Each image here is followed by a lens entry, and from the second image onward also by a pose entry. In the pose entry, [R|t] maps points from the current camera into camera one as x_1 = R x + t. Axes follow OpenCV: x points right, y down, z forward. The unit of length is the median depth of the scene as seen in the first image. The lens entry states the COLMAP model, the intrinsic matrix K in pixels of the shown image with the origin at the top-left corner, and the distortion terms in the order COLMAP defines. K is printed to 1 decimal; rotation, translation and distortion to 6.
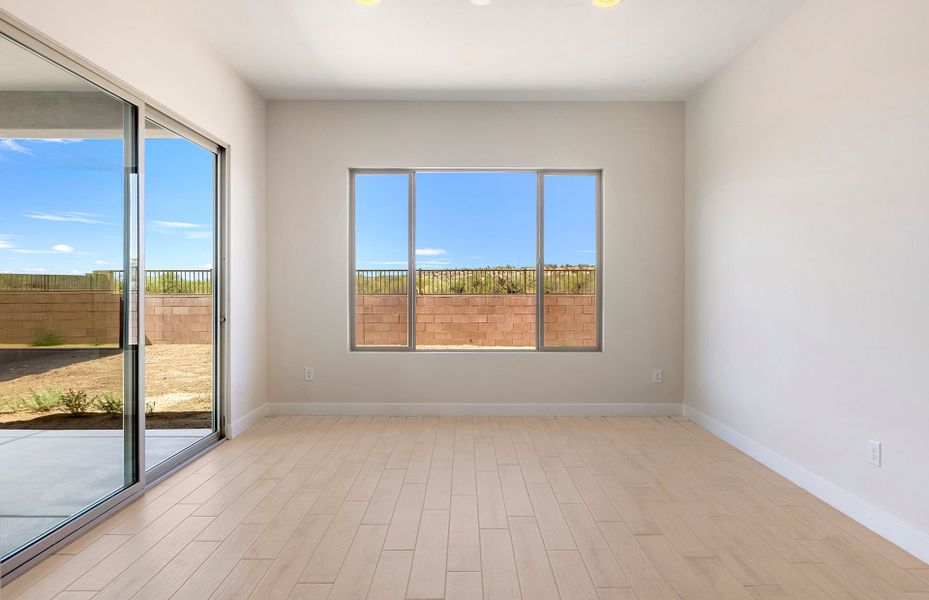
lens RADIAL K [[572.4, 0, 468.0], [0, 572.4, 286.2], [0, 0, 1]] dist [0.005669, -0.007285]
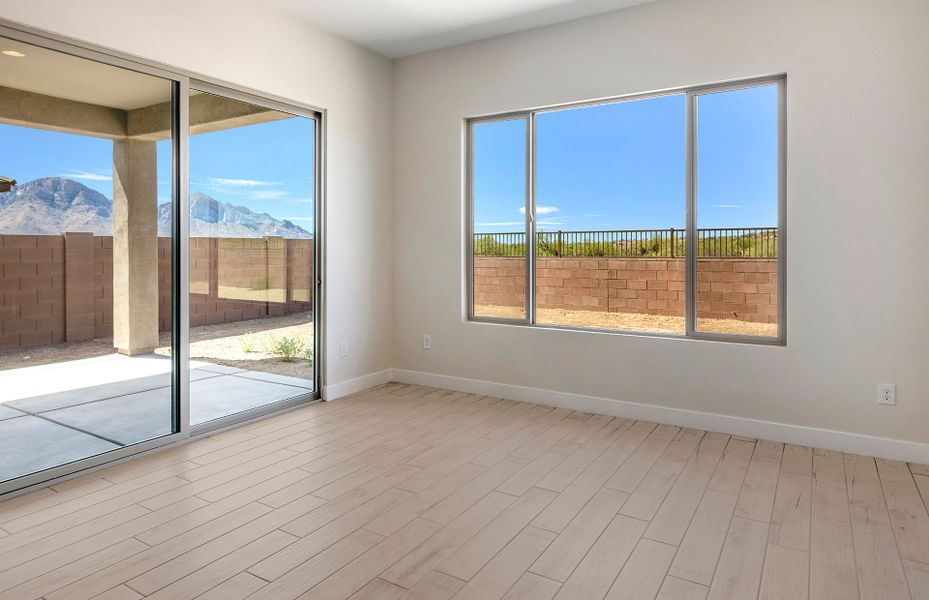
lens RADIAL K [[572.4, 0, 458.2], [0, 572.4, 257.1], [0, 0, 1]] dist [0.005669, -0.007285]
pose [[0.842852, 0.005363, -0.538119, 0.268458], [0.002913, 0.999890, 0.014529, -0.000662], [0.538138, -0.013814, 0.842744, 0.228032]]
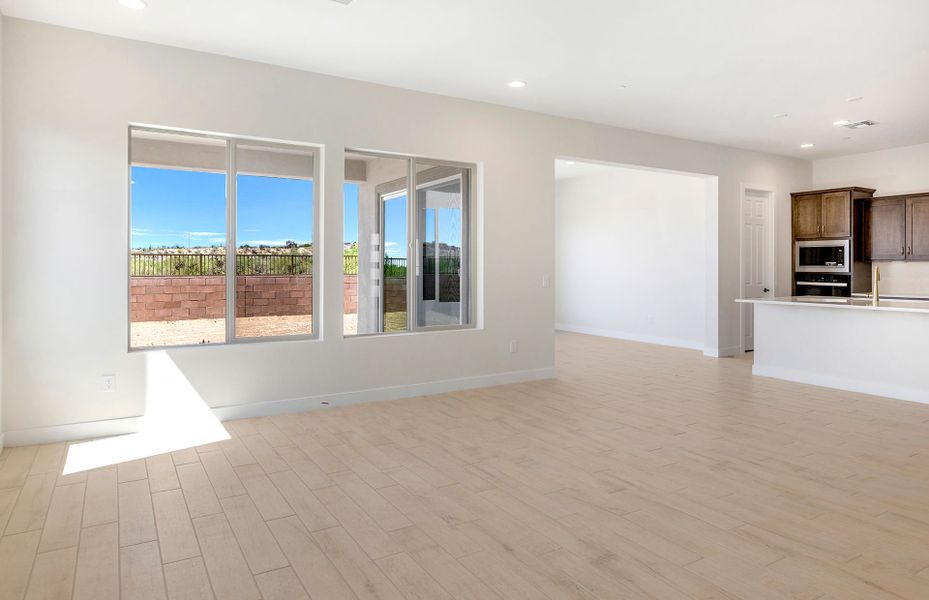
lens RADIAL K [[572.4, 0, 465.8], [0, 572.4, 268.9], [0, 0, 1]] dist [0.005669, -0.007285]
pose [[0.861472, -0.004205, 0.507788, -0.964376], [0.002885, 0.999990, 0.003385, -0.005063], [-0.507797, -0.001451, 0.861475, -0.673809]]
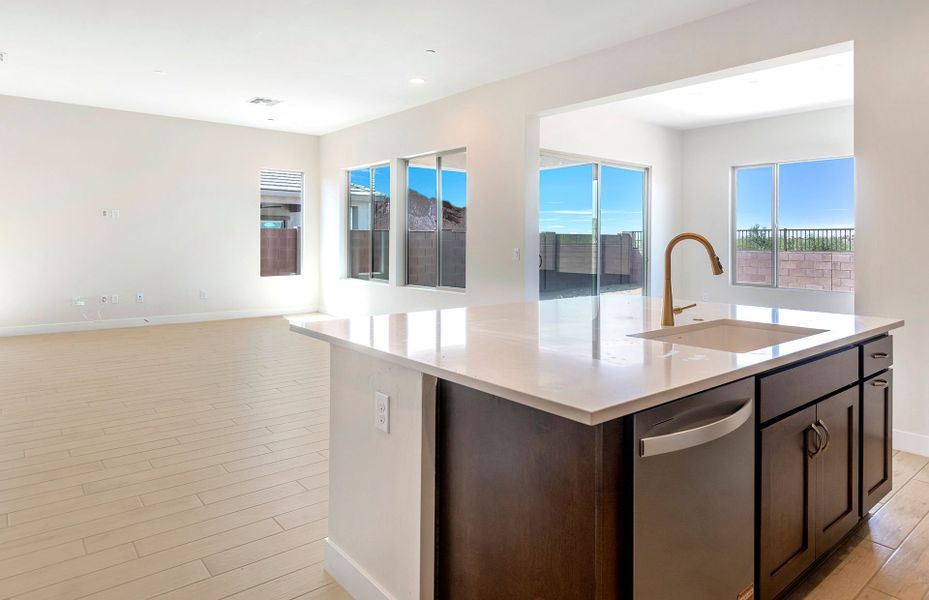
lens RADIAL K [[572.4, 0, 474.2], [0, 572.4, 239.1], [0, 0, 1]] dist [0.005669, -0.007285]
pose [[0.638896, 0.001682, -0.769291, 0.532571], [-0.007481, 0.999964, -0.004027, 0.000950], [0.769256, 0.008328, 0.638886, -0.513067]]
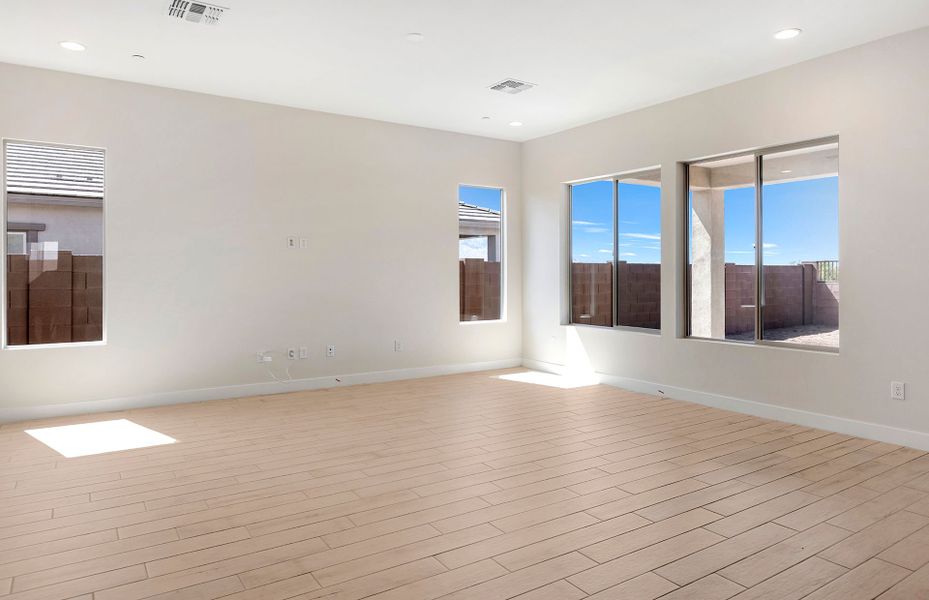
lens RADIAL K [[602.1, 0, 473.3], [0, 602.1, 264.2], [0, 0, 1]] dist [0.003892, -0.001071]
pose [[0.555947, -0.013400, -0.831109, 0.024915], [-0.001226, 0.999856, -0.016941, 0.000049], [0.831217, 0.010437, 0.555851, -0.657995]]
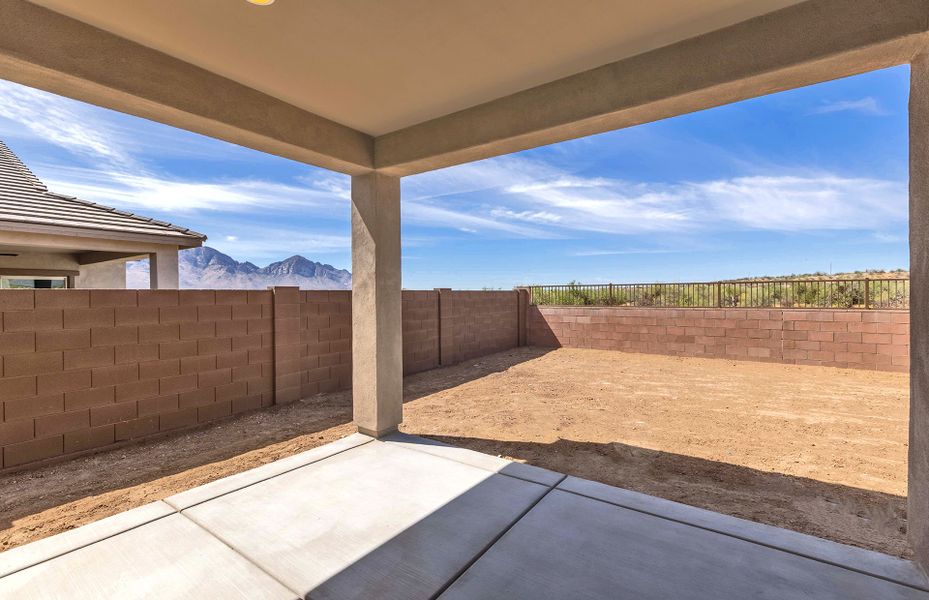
lens RADIAL K [[427.4, 0, 460.3], [0, 427.4, 301.3], [0, 0, 1]] dist [0.003240, -0.001135]
pose [[0.807986, 0.002146, -0.589198, -0.476407], [0.007799, 0.999867, 0.014338, -0.023616], [0.589151, -0.016180, 0.807861, 0.376846]]
